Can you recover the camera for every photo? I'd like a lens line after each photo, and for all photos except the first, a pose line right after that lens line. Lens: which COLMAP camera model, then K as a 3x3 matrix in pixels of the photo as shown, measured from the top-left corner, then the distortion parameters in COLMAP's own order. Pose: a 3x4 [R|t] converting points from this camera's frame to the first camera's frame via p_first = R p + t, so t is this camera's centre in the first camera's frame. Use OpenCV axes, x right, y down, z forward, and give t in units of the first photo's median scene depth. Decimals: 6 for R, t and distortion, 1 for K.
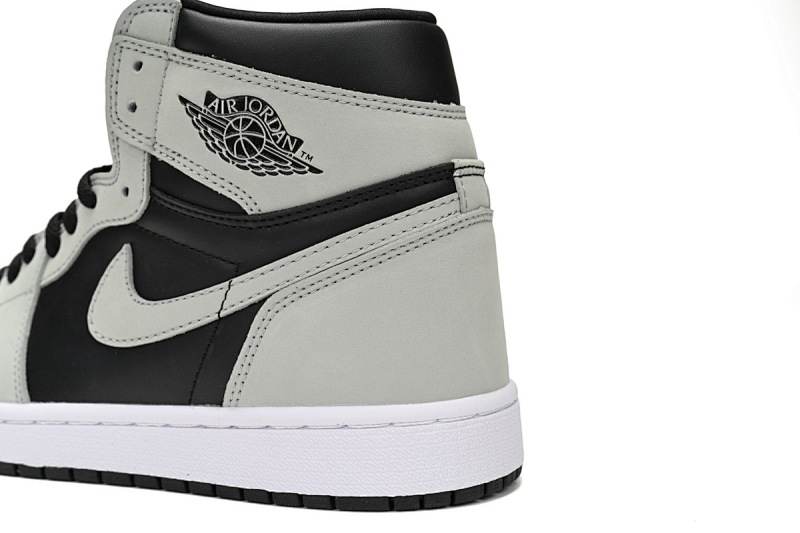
lens RADIAL K [[1020.4, 0, 400.0], [0, 1020.4, 266.5], [0, 0, 1]] dist [0.000660, 0.005185]
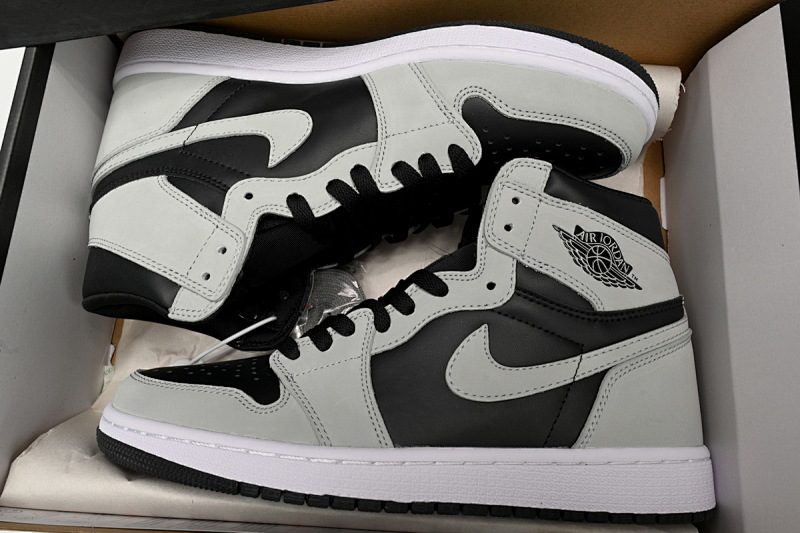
lens RADIAL K [[594.8, 0, 400.0], [0, 594.8, 266.5], [0, 0, 1]] dist [0.023934, 0.000265]
pose [[0.864216, 0.160406, 0.476866, -0.809870], [-0.051033, 0.970874, -0.234092, 0.101787], [-0.500526, 0.177970, 0.847231, 0.402410]]
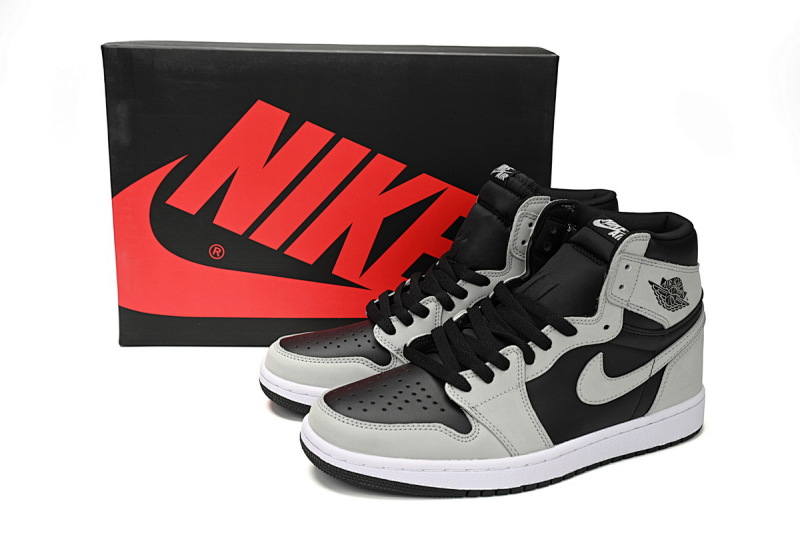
lens RADIAL K [[897.0, 0, 400.0], [0, 897.0, 266.5], [0, 0, 1]] dist [-0.000765, -0.004682]
pose [[0.626323, -0.198692, 0.753818, -1.888401], [0.012977, 0.969497, 0.244759, -0.645815], [-0.779456, -0.143516, 0.609796, 0.302898]]
